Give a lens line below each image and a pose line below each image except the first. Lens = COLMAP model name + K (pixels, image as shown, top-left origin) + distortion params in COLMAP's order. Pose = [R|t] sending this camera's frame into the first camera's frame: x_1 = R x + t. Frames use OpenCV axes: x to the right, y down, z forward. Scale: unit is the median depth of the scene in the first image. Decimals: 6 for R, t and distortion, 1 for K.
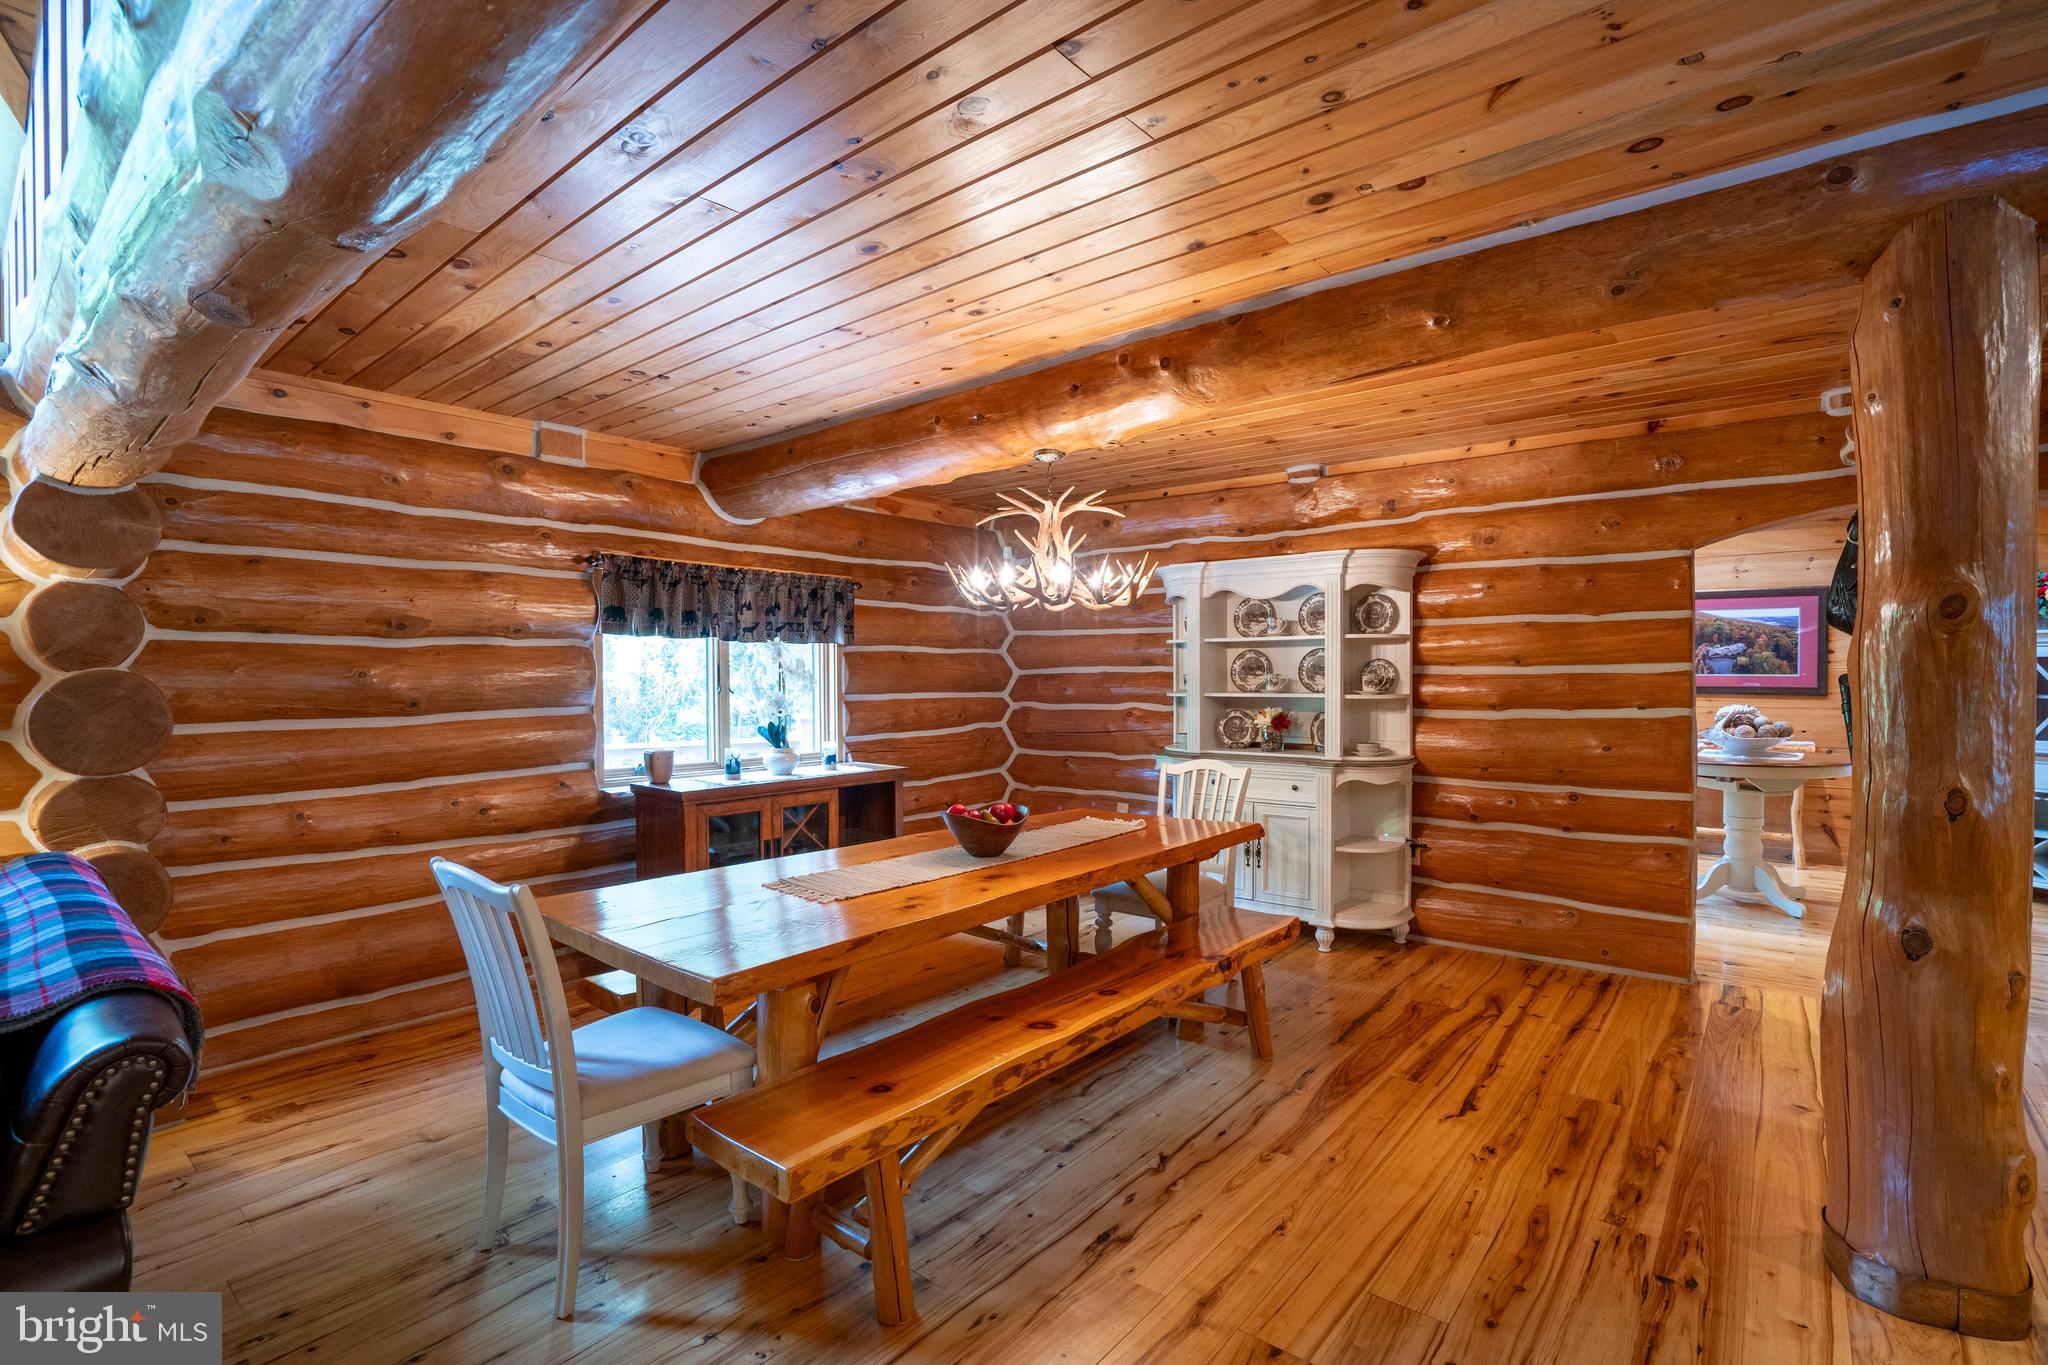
lens RADIAL K [[946.2, 0, 1044.9], [0, 946.2, 685.5], [0, 0, 1]] dist [-0.056682, 0.019337]
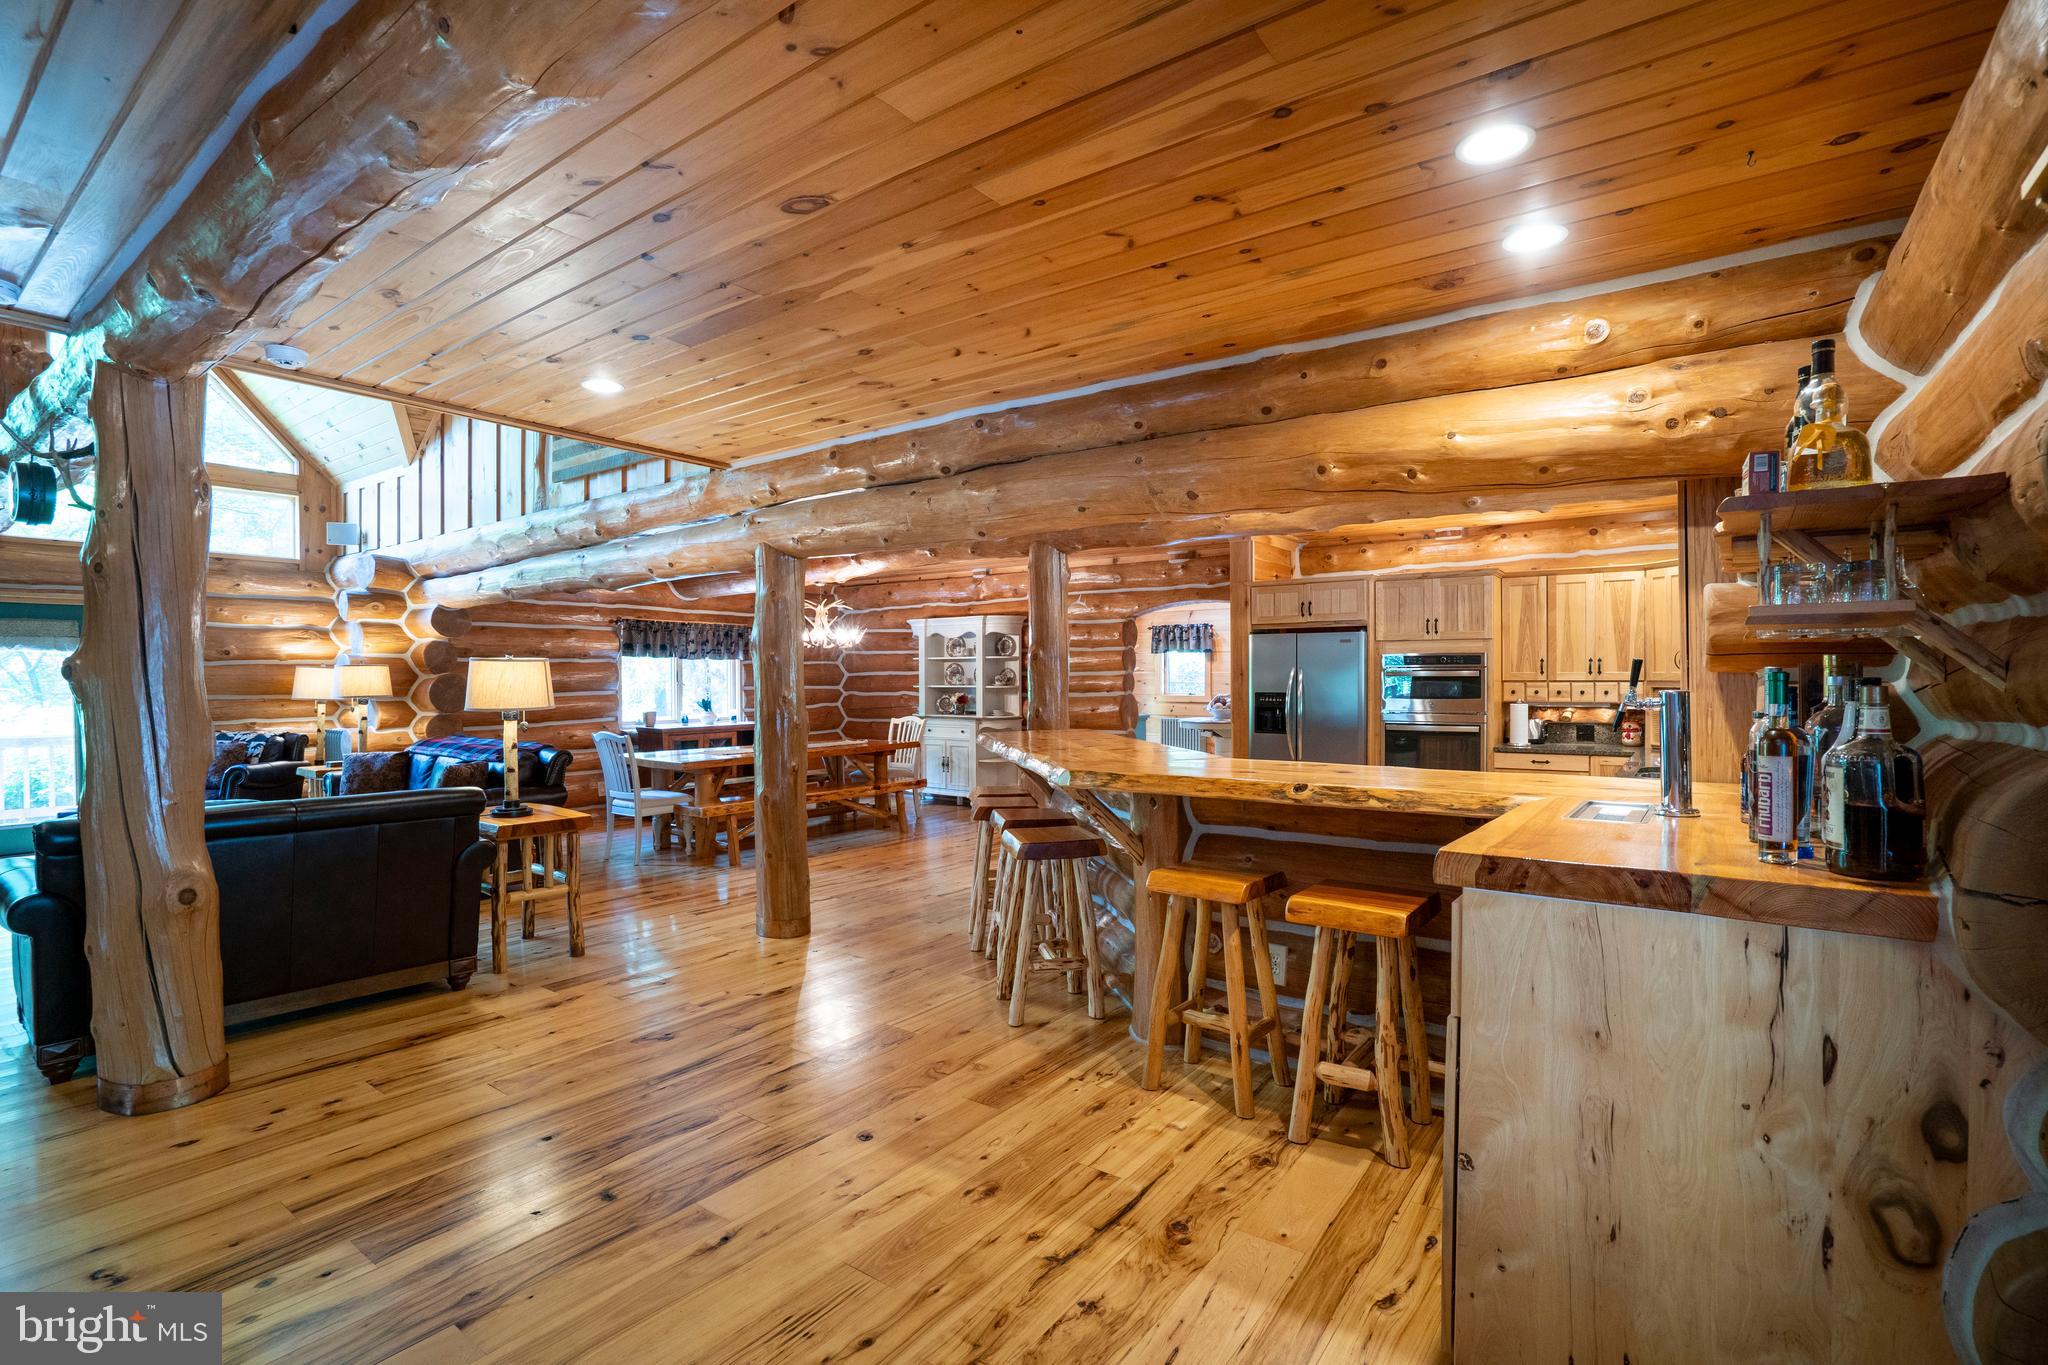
lens RADIAL K [[946.2, 0, 1035.4], [0, 946.2, 687.6], [0, 0, 1]] dist [-0.056682, 0.019337]
pose [[0.999018, 0.000603, 0.044305, 0.418275], [-0.000606, 1.000000, 0.000043, 0.016996], [-0.044305, -0.000069, 0.999018, -1.322212]]
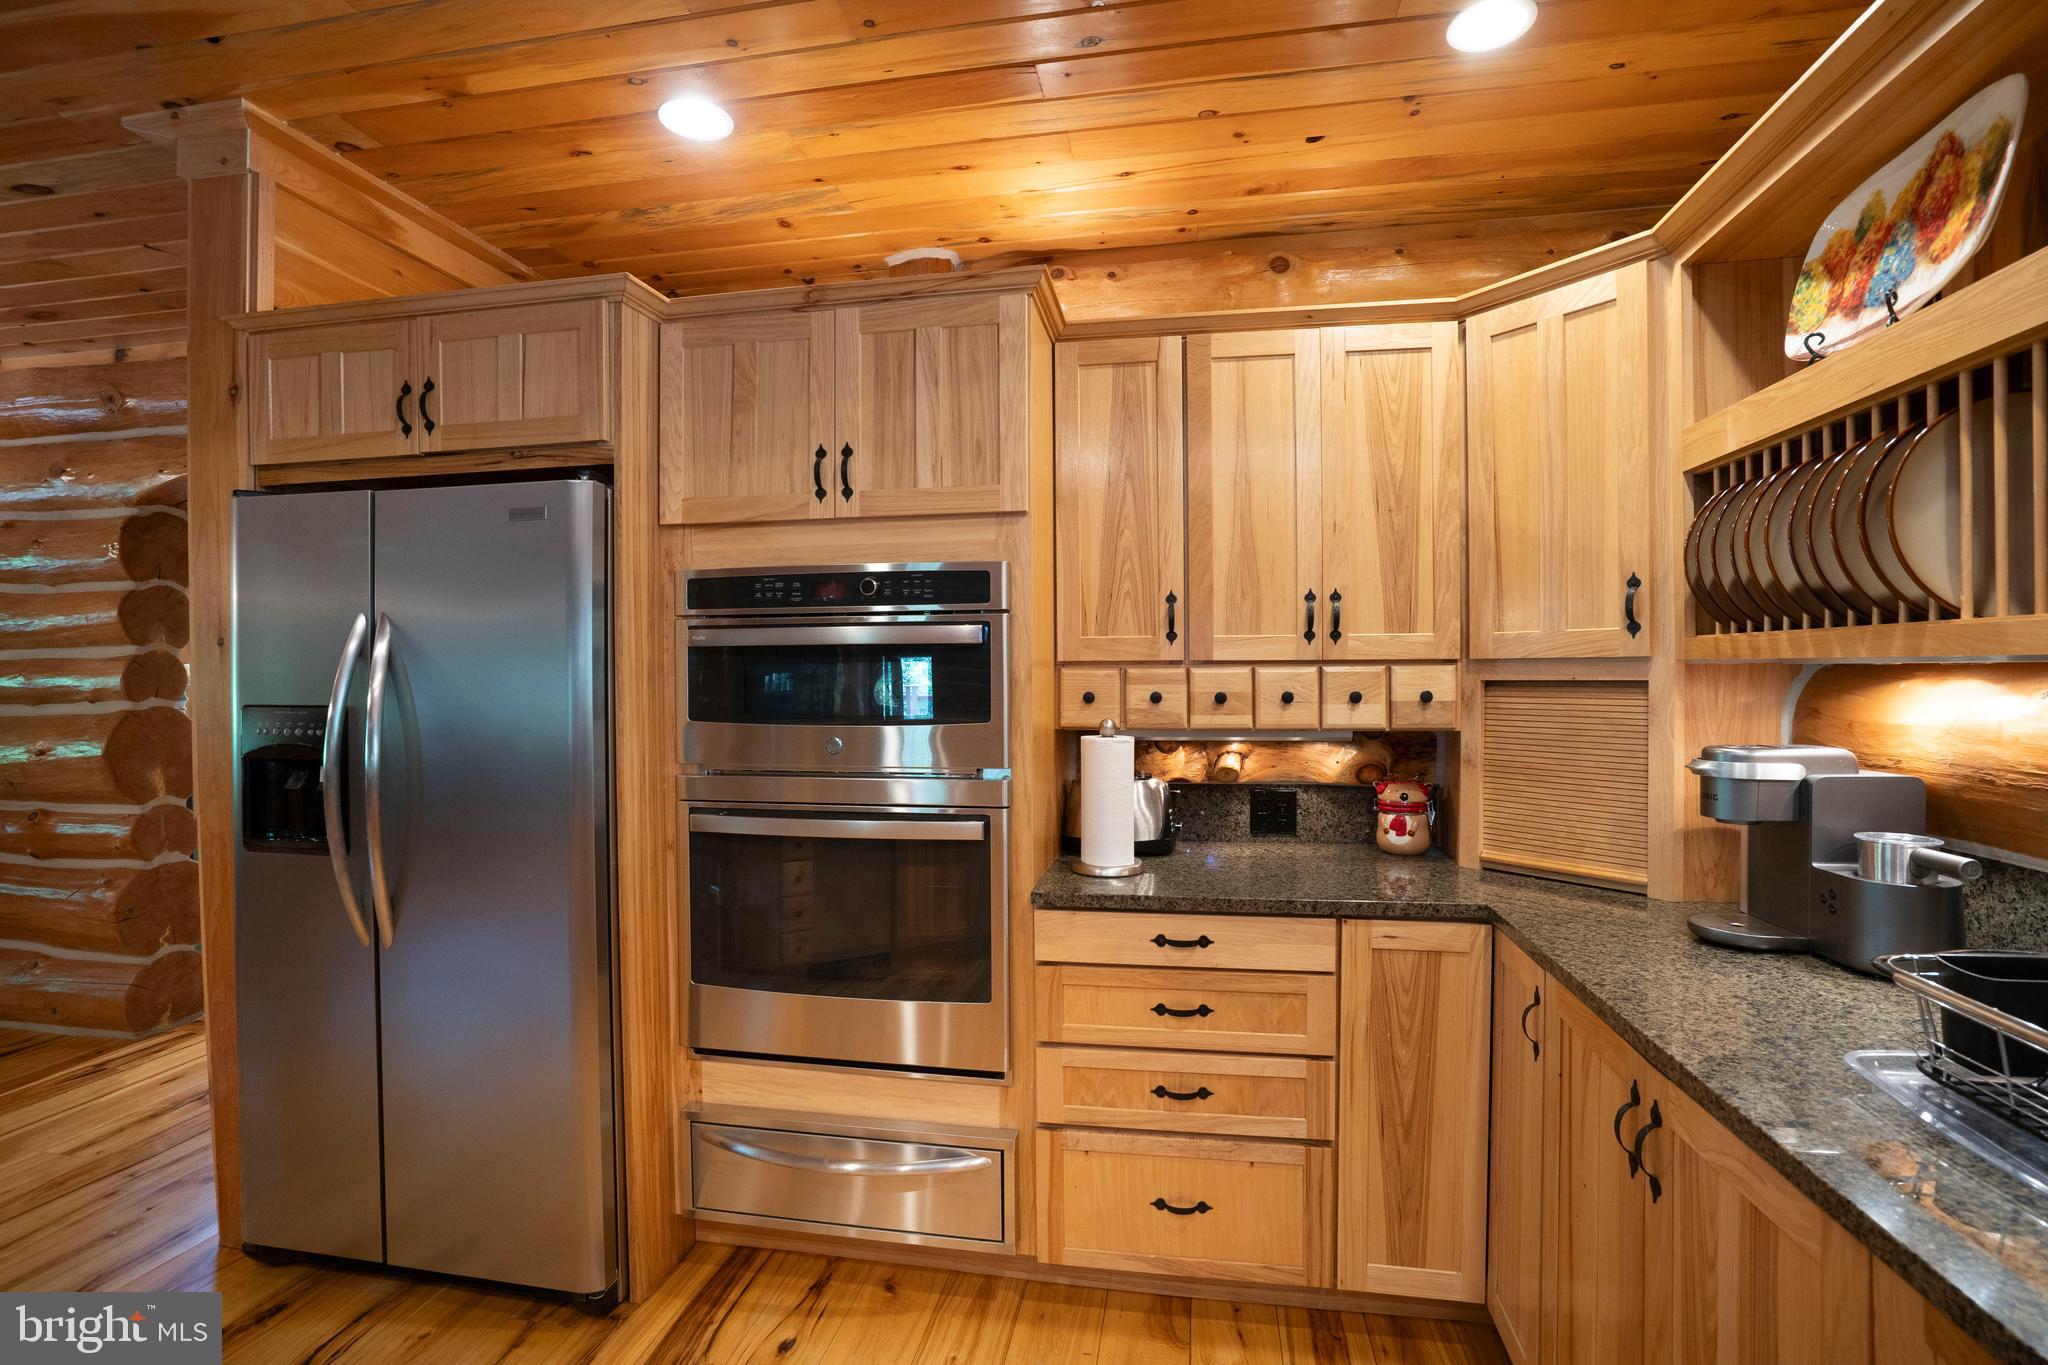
lens RADIAL K [[946.2, 0, 1032.3], [0, 946.2, 688.0], [0, 0, 1]] dist [-0.056682, 0.019337]
pose [[0.879365, -0.003407, 0.476136, 1.096471], [0.005225, 0.999983, -0.002495, 0.020207], [-0.476119, 0.004682, 0.879368, -0.086612]]
